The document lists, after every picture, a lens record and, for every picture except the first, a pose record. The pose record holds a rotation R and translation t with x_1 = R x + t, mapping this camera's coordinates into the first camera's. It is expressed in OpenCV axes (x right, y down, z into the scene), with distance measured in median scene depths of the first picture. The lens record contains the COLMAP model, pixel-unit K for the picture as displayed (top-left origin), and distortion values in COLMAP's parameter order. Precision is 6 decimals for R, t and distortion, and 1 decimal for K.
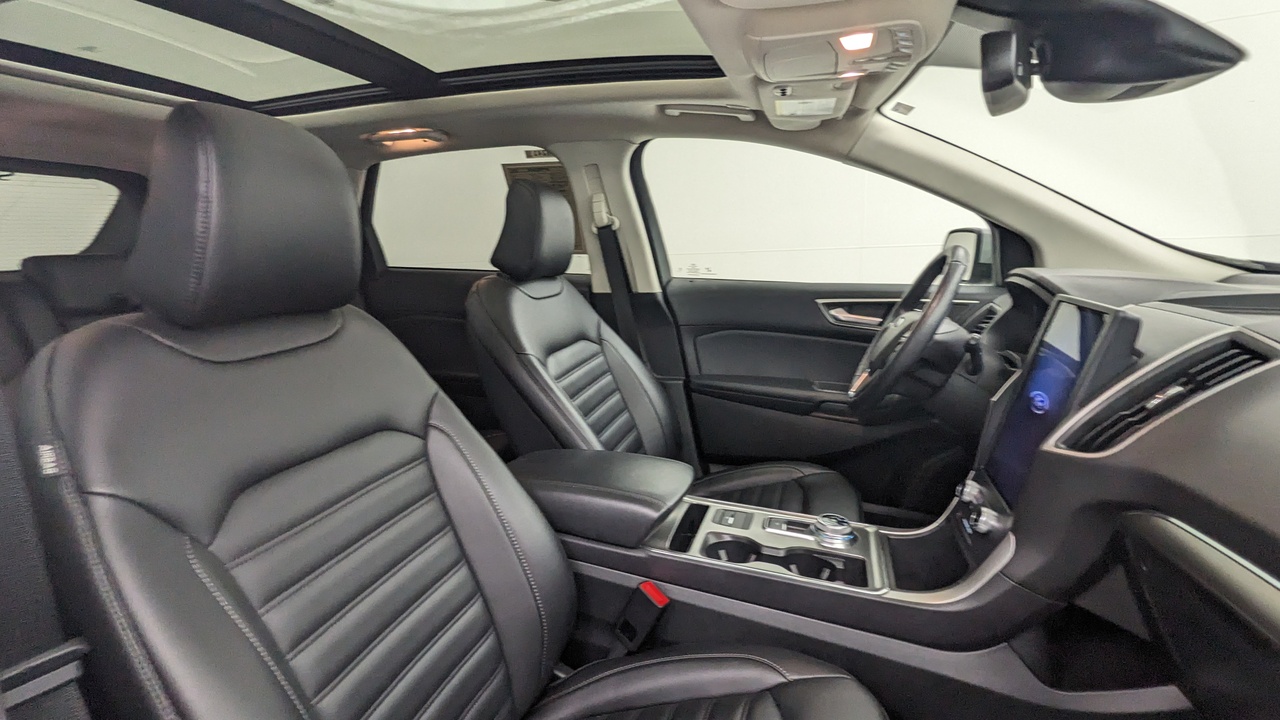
lens RADIAL K [[613.8, 0, 643.1], [0, 613.8, 361.8], [0, 0, 1]] dist [-0.000585, 0.000441]
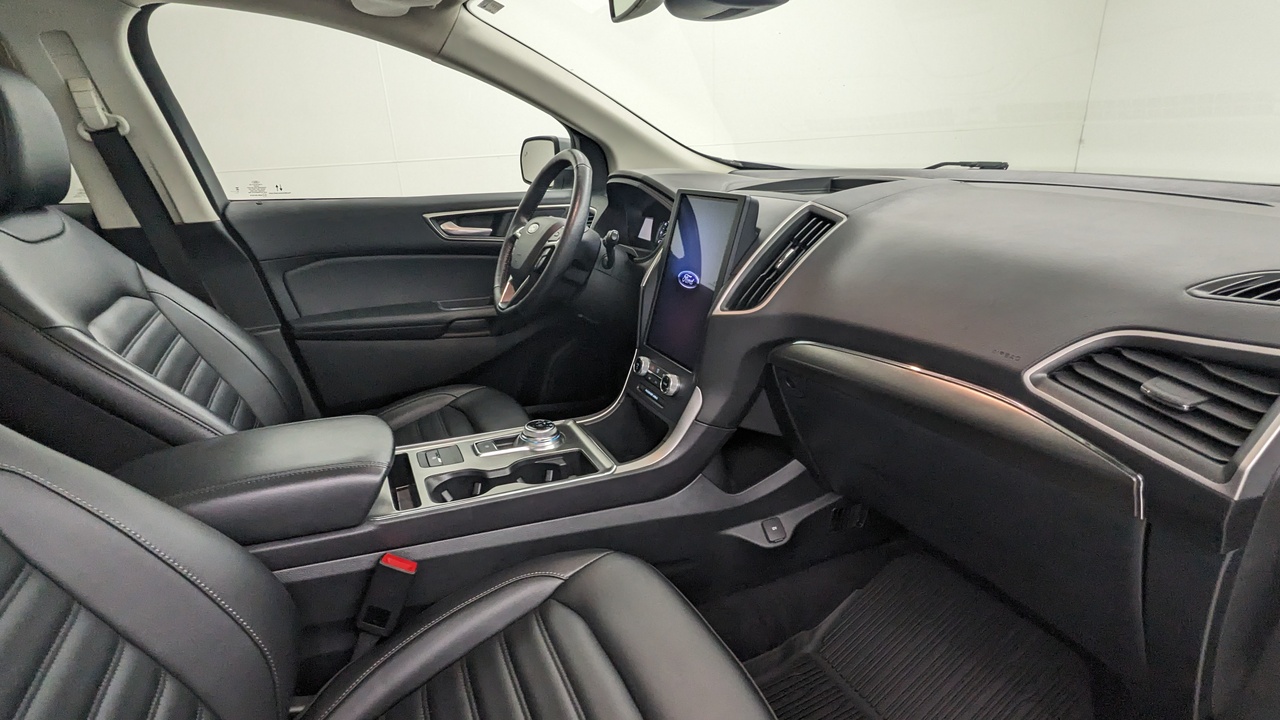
lens RADIAL K [[613.8, 0, 643.1], [0, 613.8, 361.8], [0, 0, 1]] dist [-0.000585, 0.000441]
pose [[0.738494, -0.226314, 0.635145, -0.188761], [0.143674, 0.973172, 0.179707, -0.005352], [-0.658775, -0.041459, 0.751197, 0.116367]]
